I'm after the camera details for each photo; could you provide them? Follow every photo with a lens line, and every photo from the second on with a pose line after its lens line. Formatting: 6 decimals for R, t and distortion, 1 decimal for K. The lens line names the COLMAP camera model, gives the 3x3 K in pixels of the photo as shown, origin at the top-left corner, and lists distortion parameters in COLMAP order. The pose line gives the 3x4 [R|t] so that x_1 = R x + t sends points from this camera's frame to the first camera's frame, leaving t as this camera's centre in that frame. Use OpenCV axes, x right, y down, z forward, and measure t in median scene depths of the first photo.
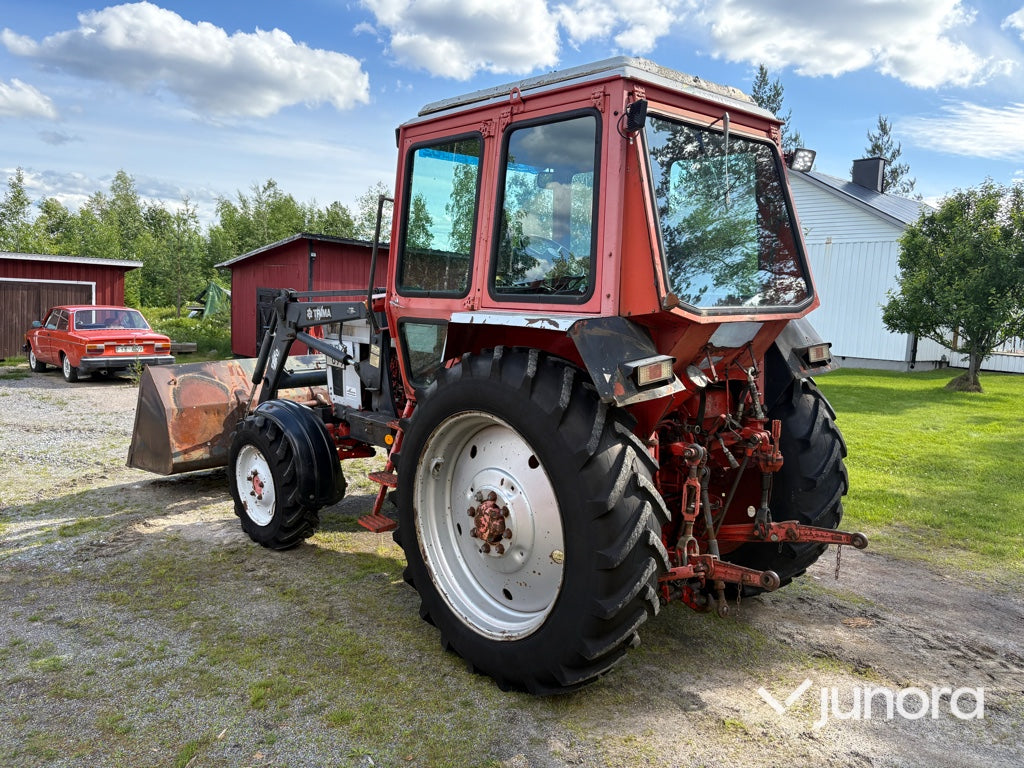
lens RADIAL K [[777.0, 0, 508.6], [0, 777.0, 375.0], [0, 0, 1]] dist [0.055399, -0.063961]
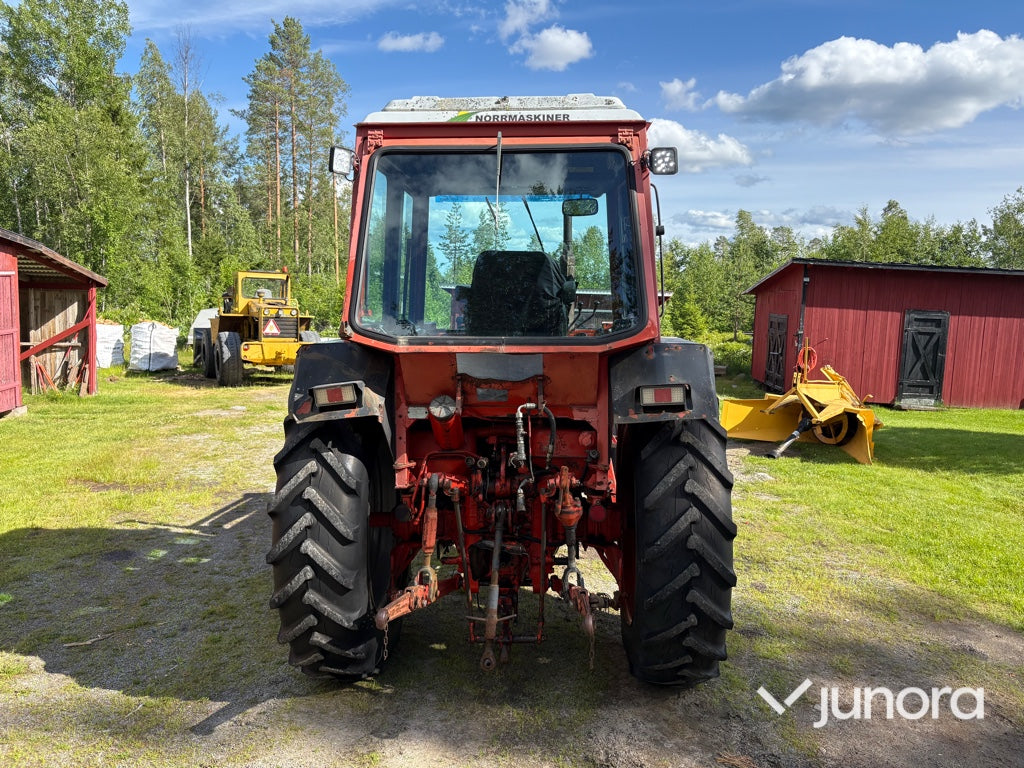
lens RADIAL K [[777.0, 0, 523.1], [0, 777.0, 379.7], [0, 0, 1]] dist [0.055399, -0.063961]
pose [[0.703507, 0.055037, -0.708554, 0.808982], [-0.073832, 0.997262, 0.004157, -0.035362], [0.706843, 0.049390, 0.705644, 0.307986]]
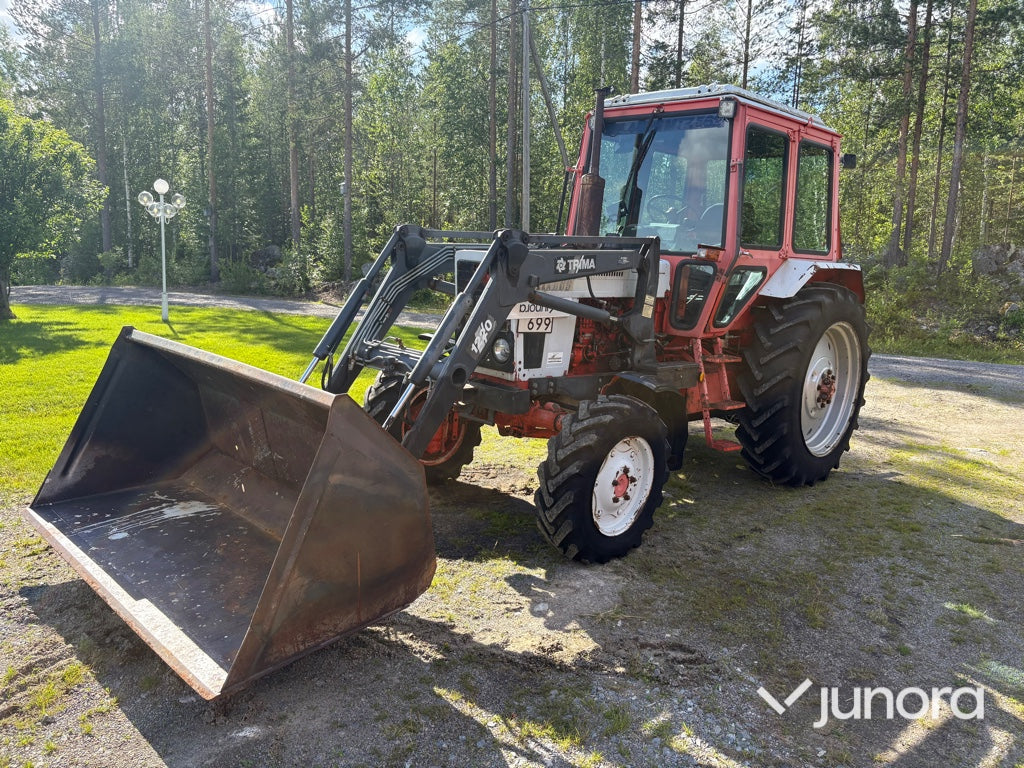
lens RADIAL K [[777.0, 0, 508.4], [0, 777.0, 381.0], [0, 0, 1]] dist [0.055399, -0.063961]
pose [[-0.042090, -0.182318, 0.982338, -1.329244], [0.060948, 0.980910, 0.184664, -0.144367], [-0.997253, 0.067644, -0.030175, 1.402145]]
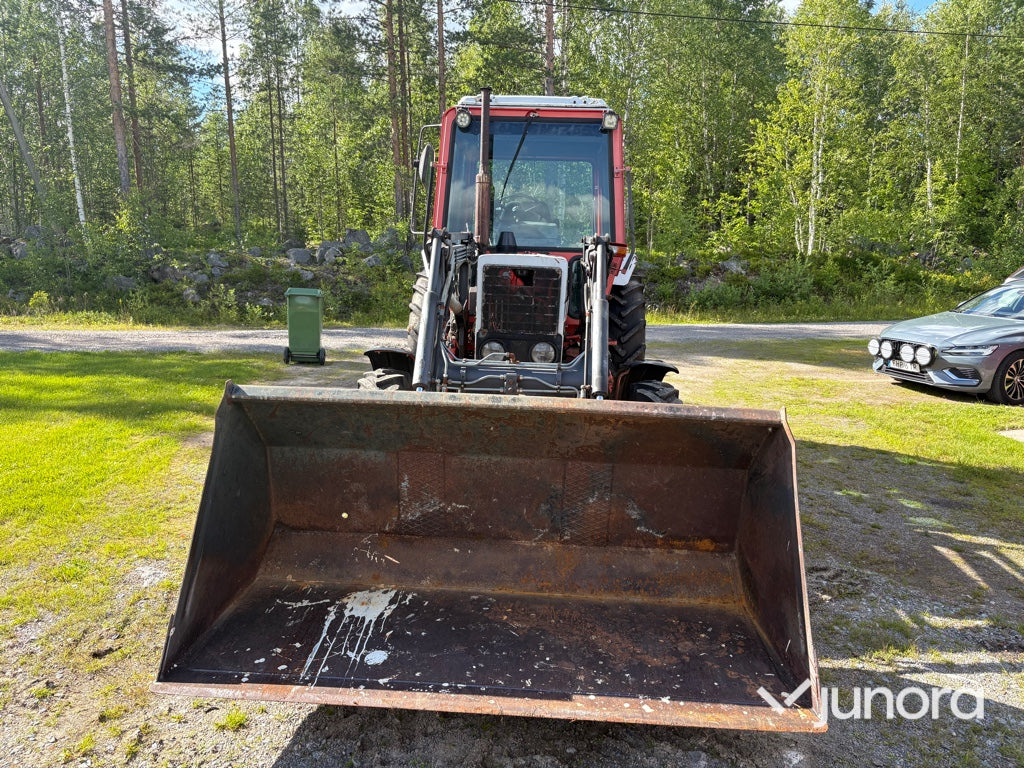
lens RADIAL K [[777.0, 0, 512.5], [0, 777.0, 389.1], [0, 0, 1]] dist [0.055399, -0.063961]
pose [[-0.709519, -0.152065, 0.688083, -0.984472], [0.041865, 0.965619, 0.256569, -0.215736], [-0.703441, 0.210847, -0.678759, 2.119086]]
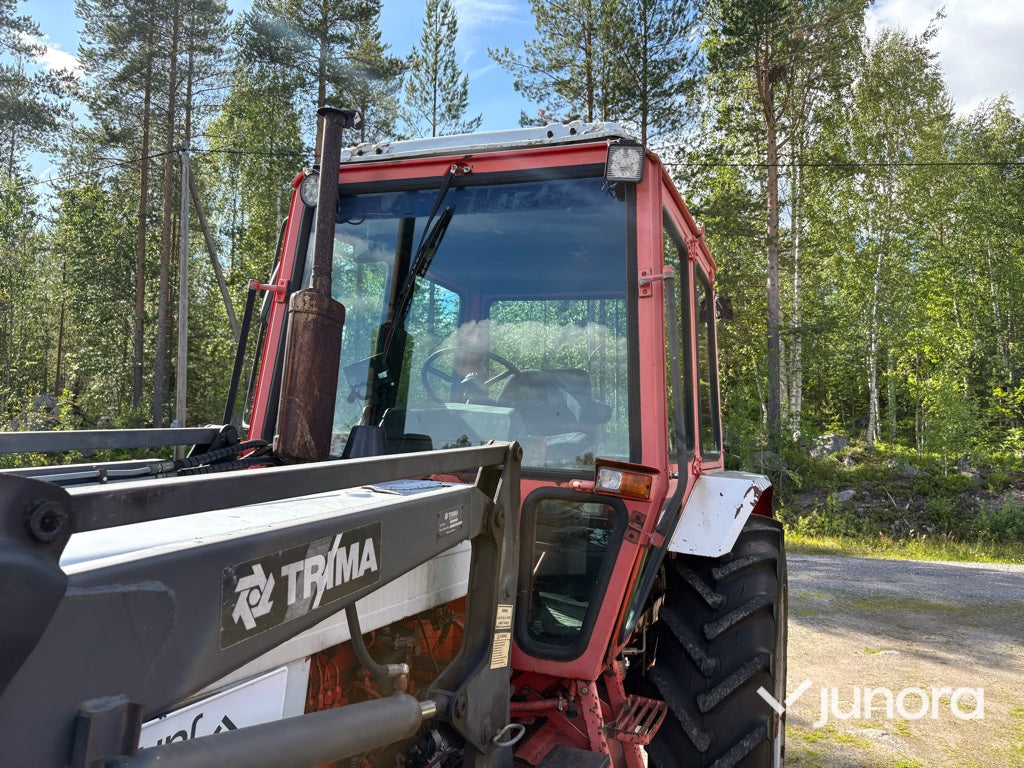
lens RADIAL K [[777.0, 0, 517.2], [0, 777.0, 381.3], [0, 0, 1]] dist [0.055399, -0.063961]
pose [[-0.447468, 0.026814, 0.893898, -0.566010], [0.046876, 0.998880, -0.006498, -0.158575], [-0.893071, 0.038995, -0.448224, 1.325710]]
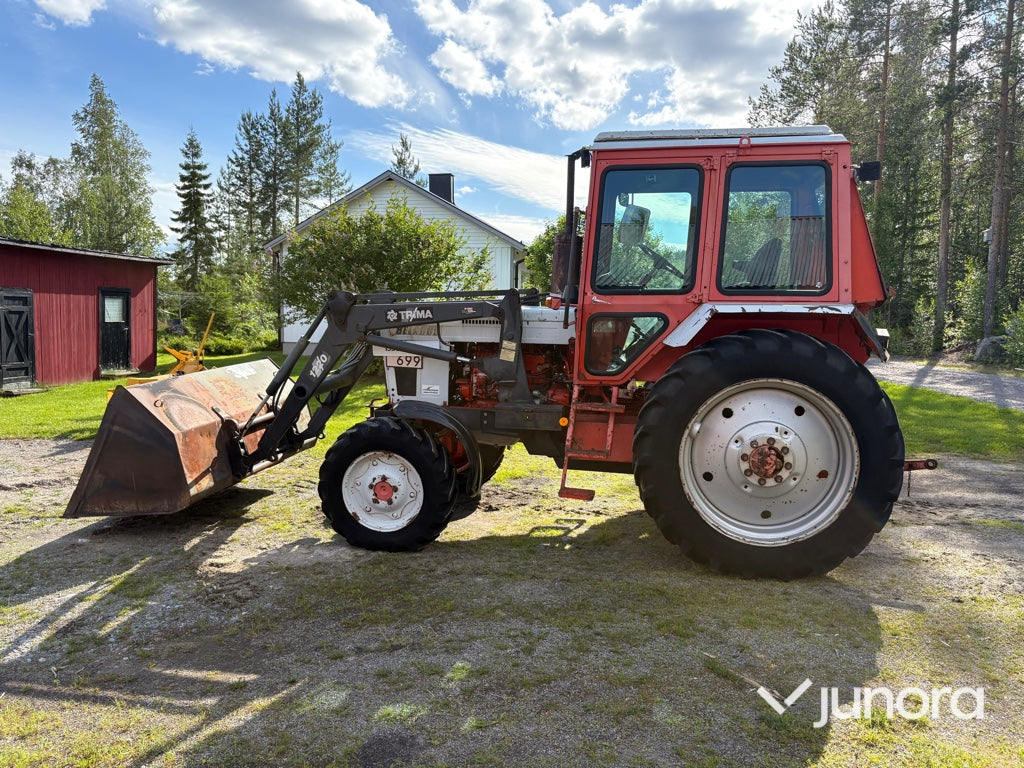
lens RADIAL K [[777.0, 0, 512.5], [0, 777.0, 365.9], [0, 0, 1]] dist [0.055399, -0.063961]
pose [[0.805055, -0.071695, 0.588851, -0.935973], [0.077655, 0.996864, 0.015204, -0.022758], [-0.588095, 0.033487, 0.808098, 0.135817]]
